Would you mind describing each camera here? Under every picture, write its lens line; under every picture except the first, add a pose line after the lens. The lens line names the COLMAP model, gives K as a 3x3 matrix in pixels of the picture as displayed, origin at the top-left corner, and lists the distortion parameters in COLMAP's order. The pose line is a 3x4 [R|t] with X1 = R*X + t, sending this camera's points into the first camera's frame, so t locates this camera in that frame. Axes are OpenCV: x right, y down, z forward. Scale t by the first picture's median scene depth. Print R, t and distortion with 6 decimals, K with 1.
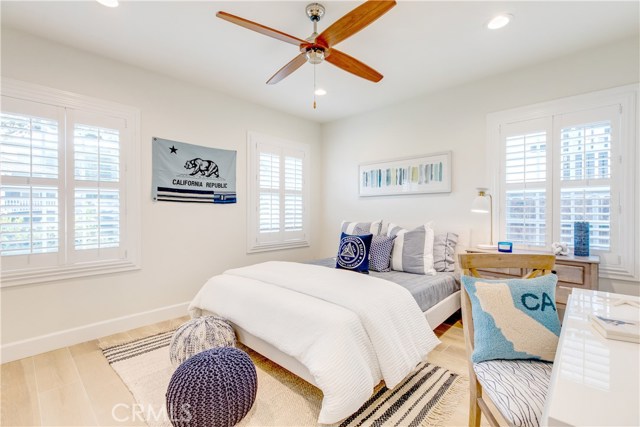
lens RADIAL K [[292.0, 0, 315.8], [0, 292.0, 209.6], [0, 0, 1]] dist [0.010524, -0.002040]
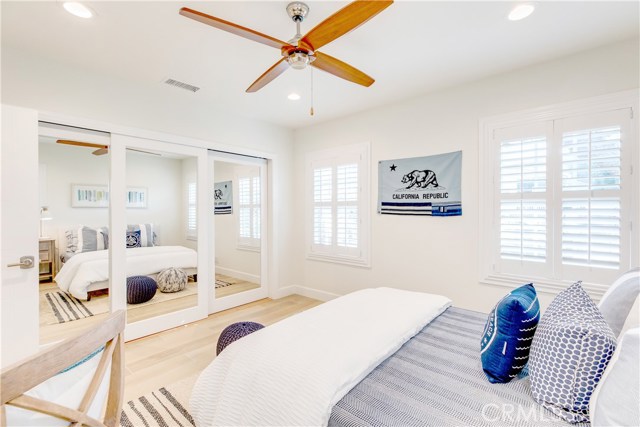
lens RADIAL K [[292.0, 0, 321.7], [0, 292.0, 215.2], [0, 0, 1]] dist [0.010524, -0.002040]
pose [[0.062658, -0.002979, -0.998031, 0.553327], [-0.016055, 0.999863, -0.003993, -0.015225], [0.997906, 0.016273, 0.062601, 0.618472]]
